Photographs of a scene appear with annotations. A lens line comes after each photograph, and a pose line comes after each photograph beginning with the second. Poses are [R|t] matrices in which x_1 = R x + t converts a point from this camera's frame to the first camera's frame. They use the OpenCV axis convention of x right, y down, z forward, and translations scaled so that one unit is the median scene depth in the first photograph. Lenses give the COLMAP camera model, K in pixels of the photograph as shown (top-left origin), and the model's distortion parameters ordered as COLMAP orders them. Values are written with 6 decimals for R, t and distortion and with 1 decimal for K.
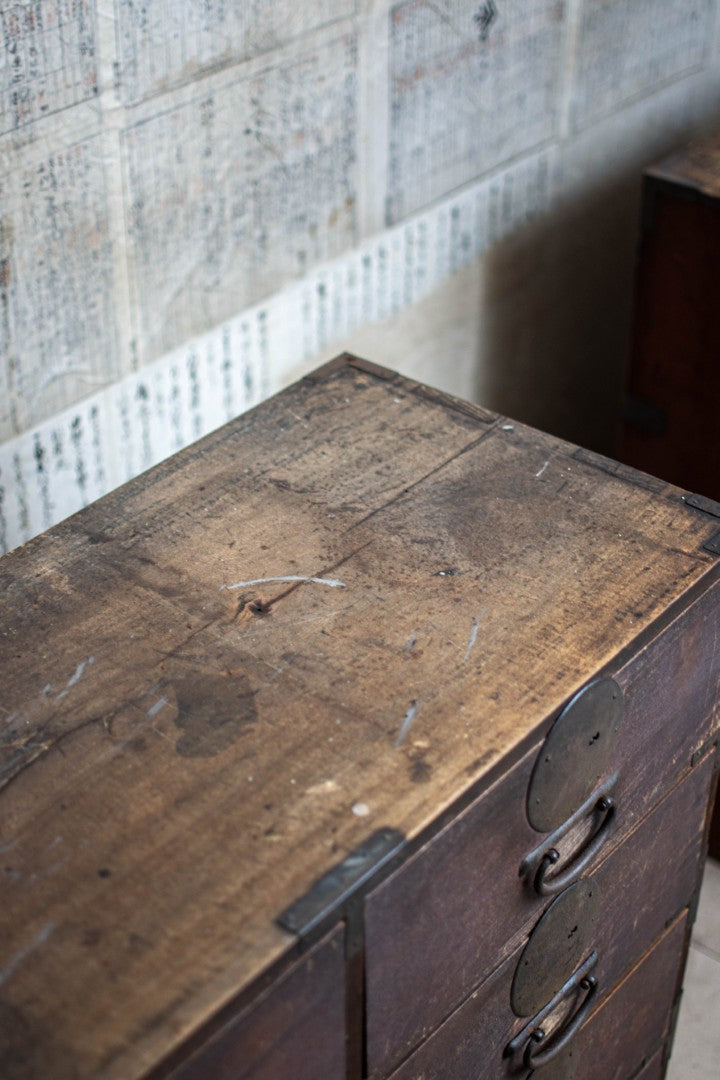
lens RADIAL K [[1787.9, 0, 405.5], [0, 1787.9, 572.7], [0, 0, 1]] dist [-0.177923, 0.000000]
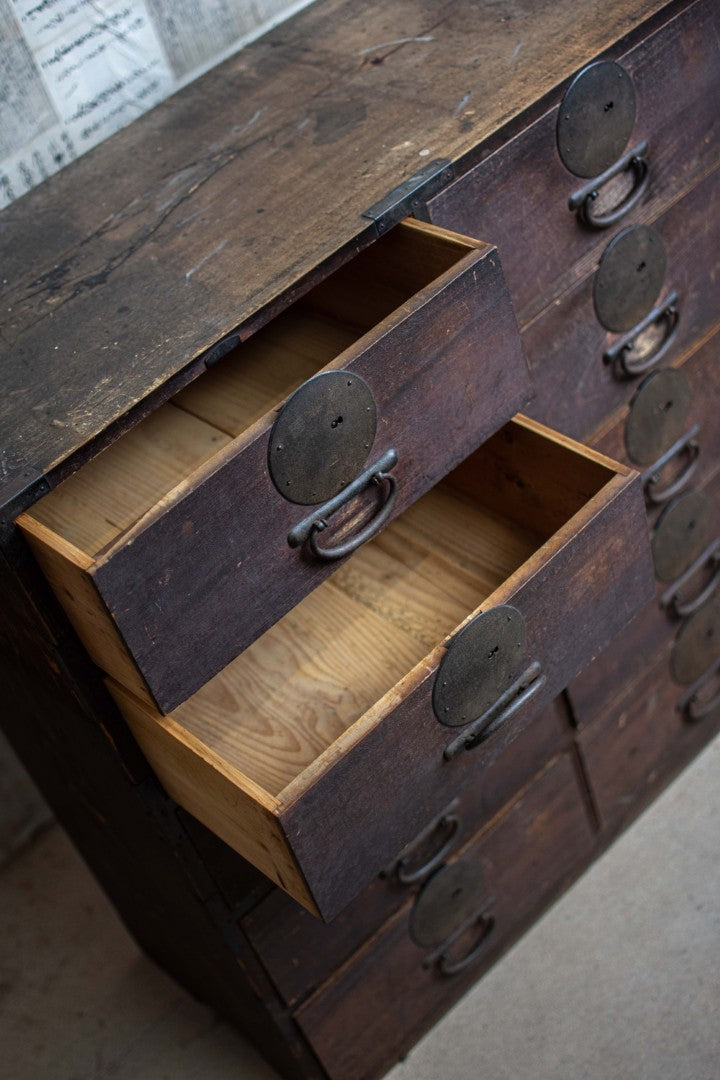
lens RADIAL K [[1660.8, 0, 421.0], [0, 1660.8, 561.5], [0, 0, 1]] dist [-0.180335, 0.000000]
pose [[0.958140, -0.104193, -0.266667, 0.261289], [0.143165, 0.980977, 0.131103, 0.246622], [0.247934, -0.163793, 0.954830, -0.329289]]
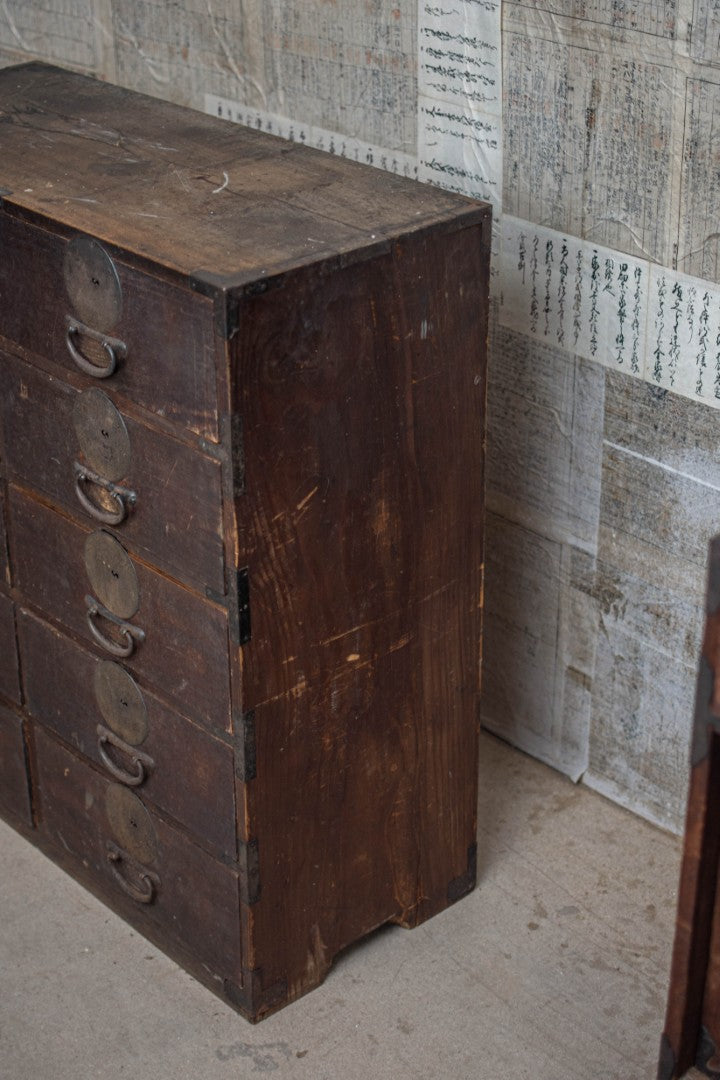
lens RADIAL K [[1787.9, 0, 349.8], [0, 1787.9, 546.8], [0, 0, 1]] dist [-0.177923, 0.000000]
pose [[-0.161724, 0.473980, -0.865557, 1.570753], [-0.578539, 0.665025, 0.472265, -0.644190], [0.799461, 0.577135, 0.166665, 1.012843]]
